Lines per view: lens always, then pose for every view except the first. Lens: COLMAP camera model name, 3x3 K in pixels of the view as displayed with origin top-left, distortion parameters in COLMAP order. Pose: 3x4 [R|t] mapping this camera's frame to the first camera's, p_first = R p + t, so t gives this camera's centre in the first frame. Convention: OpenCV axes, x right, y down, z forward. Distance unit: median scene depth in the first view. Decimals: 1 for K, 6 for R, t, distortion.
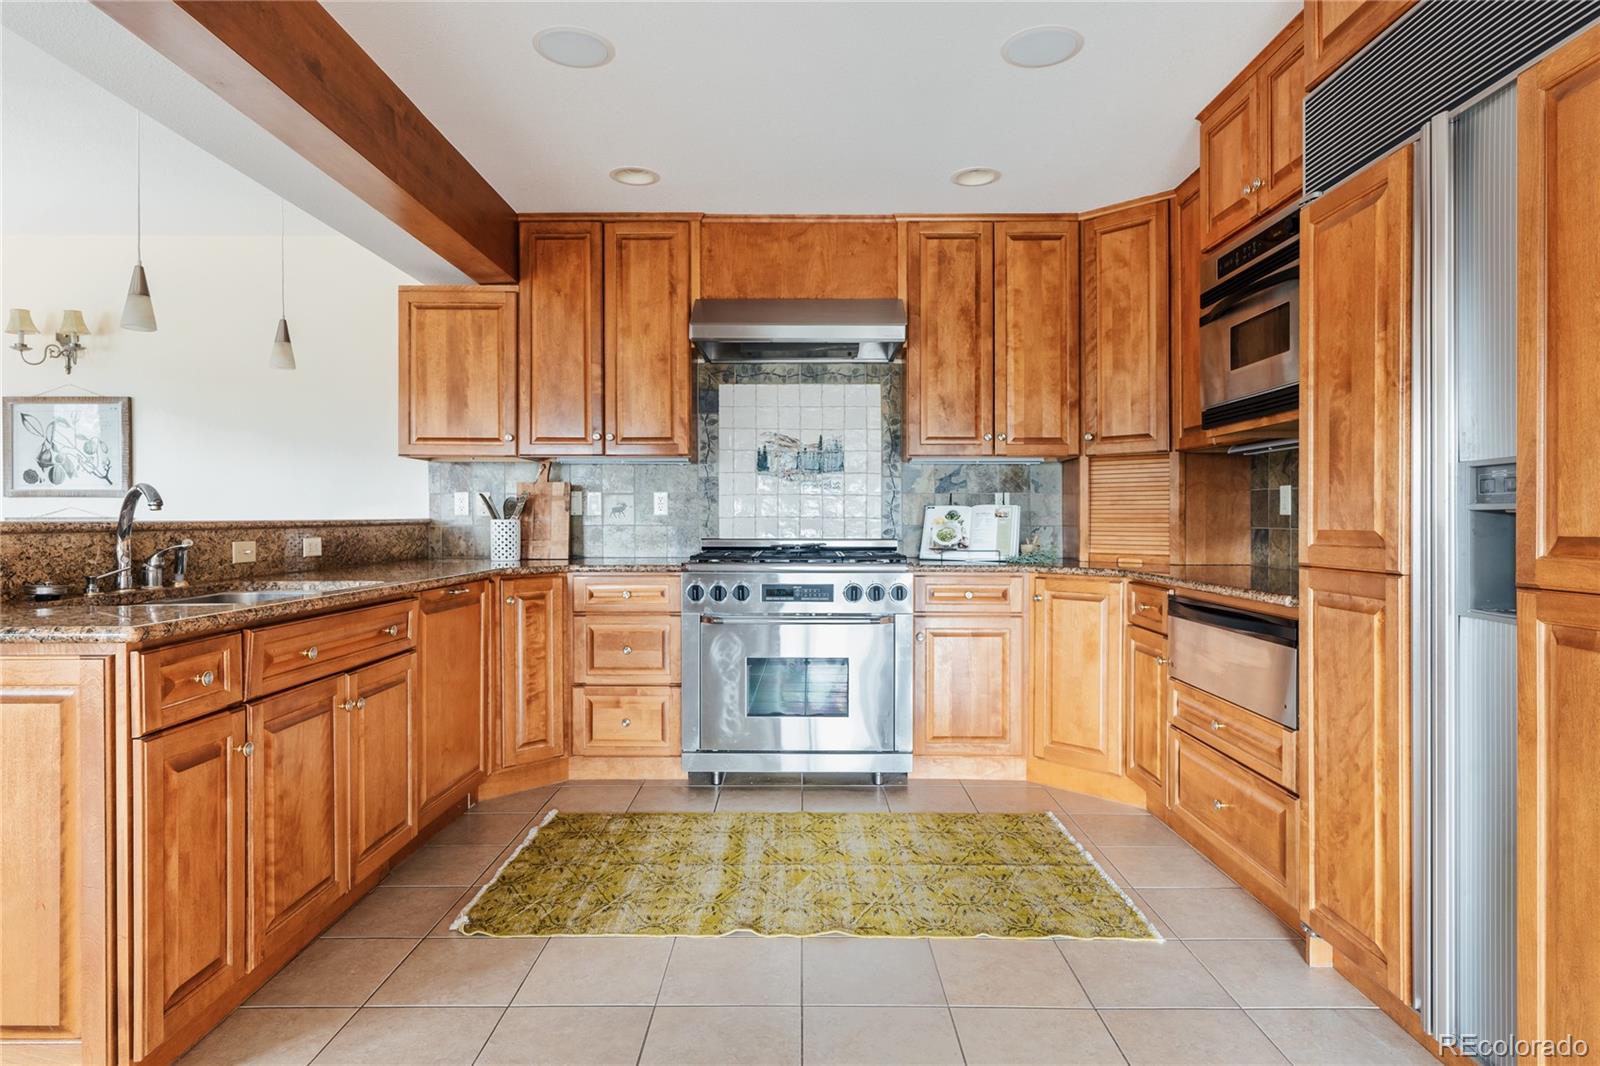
lens RADIAL K [[906.0, 0, 800.8], [0, 906.0, 525.3], [0, 0, 1]] dist [-0.012350, 0.003728]
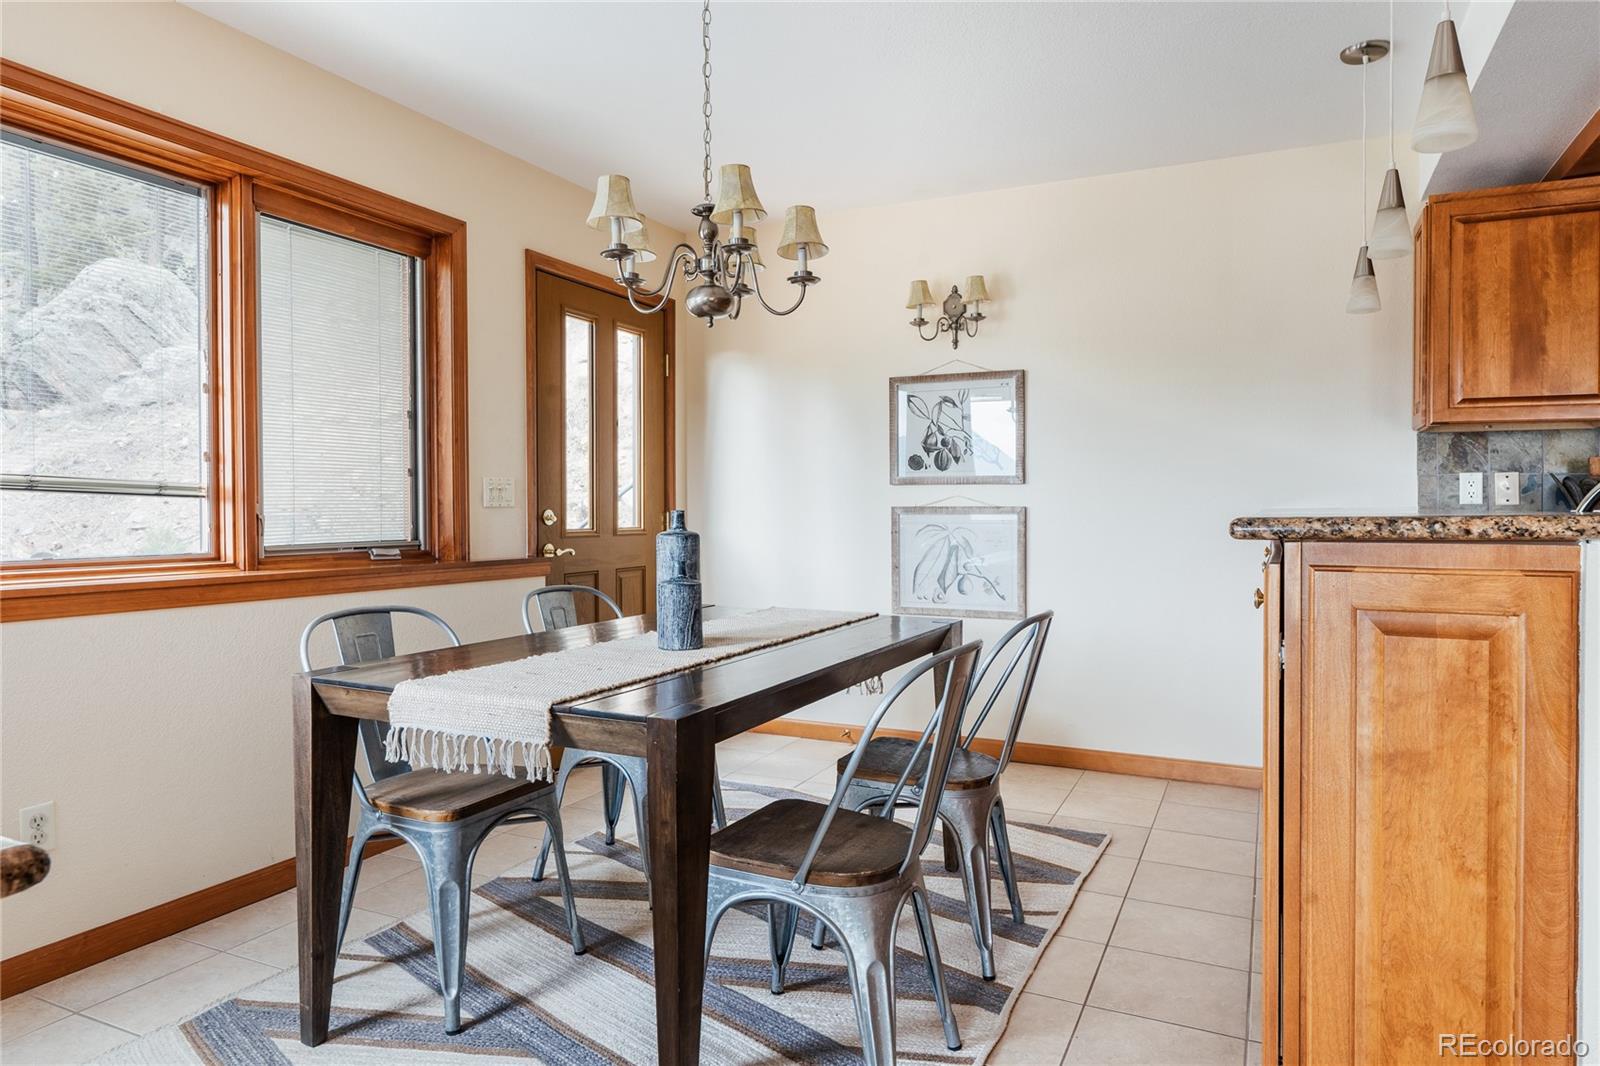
lens RADIAL K [[995.4, 0, 800.3], [0, 995.4, 534.1], [0, 0, 1]] dist [0.003803, -0.002550]
pose [[0.896481, 0.012602, -0.442904, -0.551694], [-0.003984, 0.999784, 0.020382, -0.001020], [0.443065, -0.016507, 0.896338, 0.028610]]
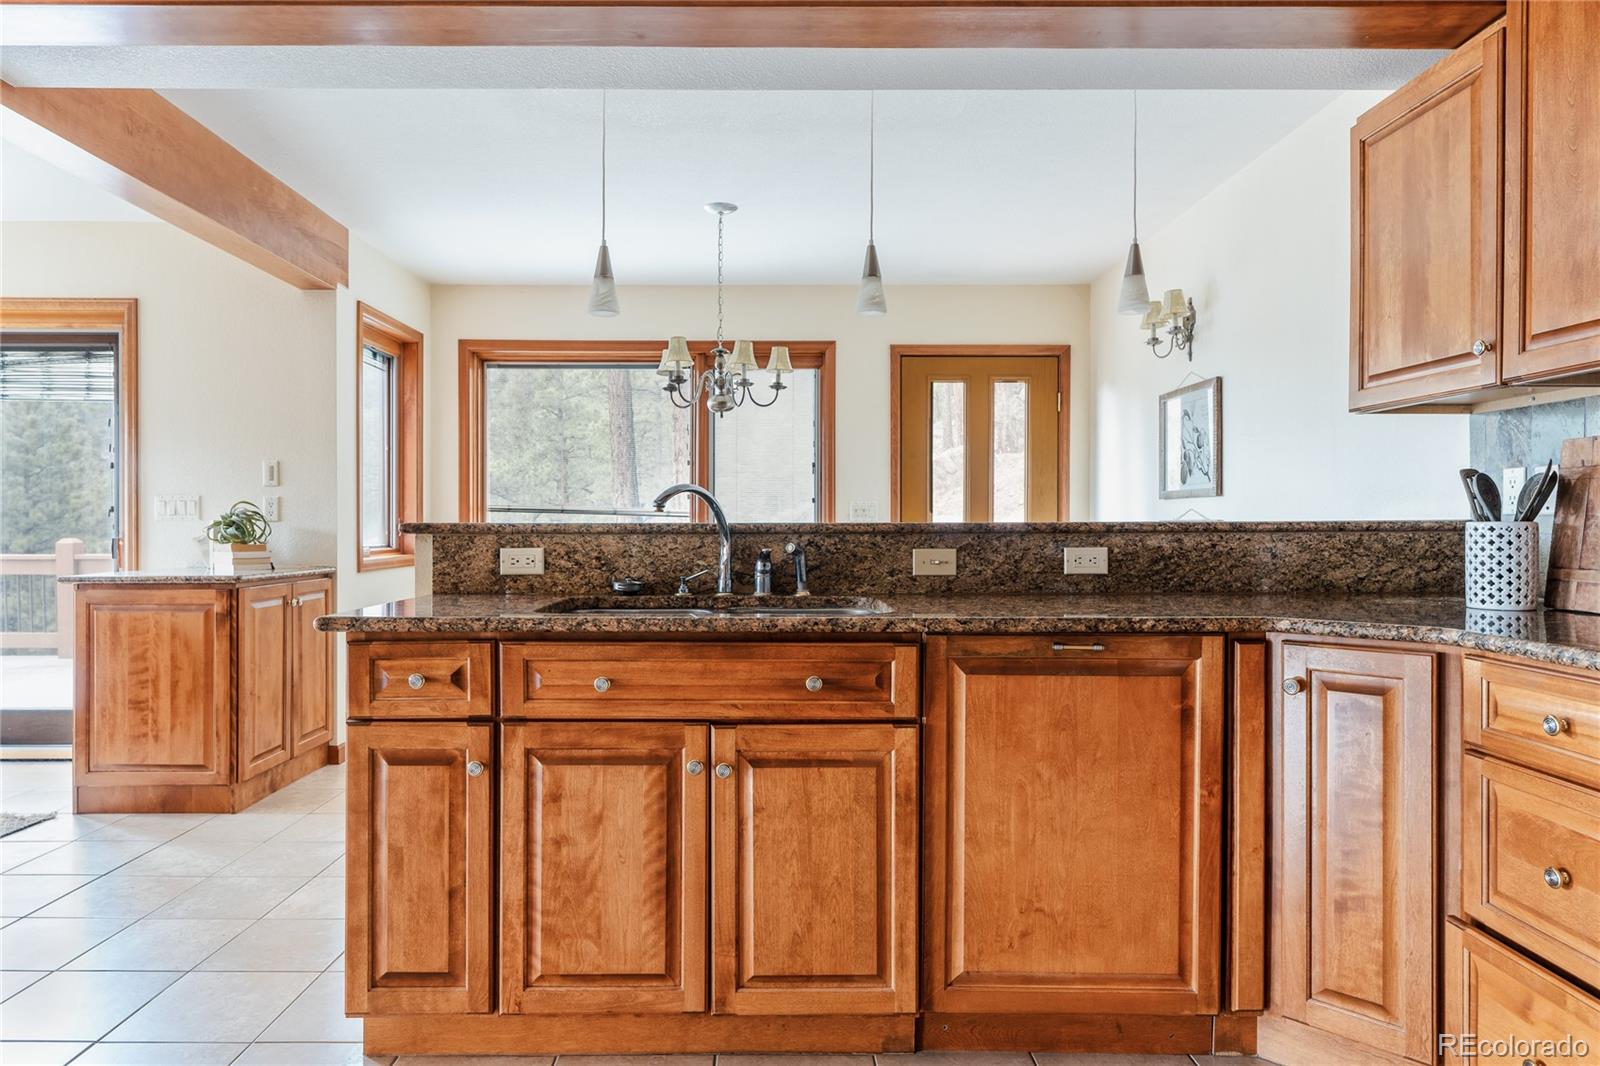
lens RADIAL K [[995.4, 0, 787.3], [0, 995.4, 531.3], [0, 0, 1]] dist [0.003803, -0.002550]
pose [[-0.003393, 0.008359, -0.999959, 0.199893], [-0.007103, 0.999940, 0.008383, -0.003299], [0.999969, 0.007131, -0.003334, 0.647246]]
